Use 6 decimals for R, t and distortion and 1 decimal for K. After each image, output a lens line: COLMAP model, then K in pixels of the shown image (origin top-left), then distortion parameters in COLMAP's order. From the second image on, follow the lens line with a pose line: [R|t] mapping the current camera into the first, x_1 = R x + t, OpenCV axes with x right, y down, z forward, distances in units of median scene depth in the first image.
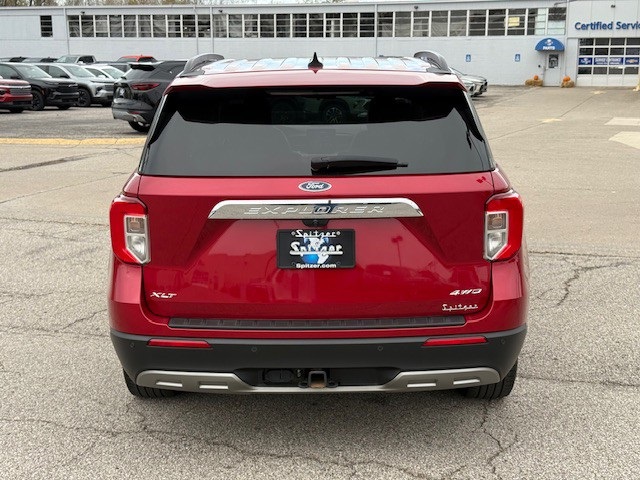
lens RADIAL K [[903.7, 0, 320.0], [0, 903.7, 240.0], [0, 0, 1]] dist [0.113400, -0.098865]
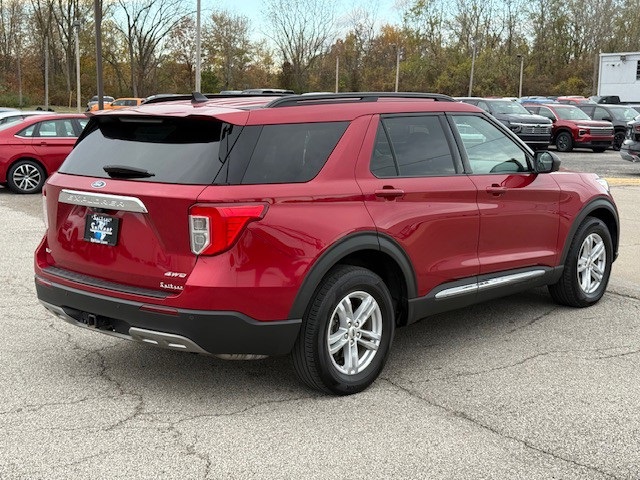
lens RADIAL K [[903.7, 0, 320.0], [0, 903.7, 240.0], [0, 0, 1]] dist [0.113400, -0.098865]
pose [[0.746180, 0.111138, -0.656402, 1.166806], [-0.140661, 0.990028, 0.007725, -0.031815], [0.650715, 0.086566, 0.754371, 0.150233]]
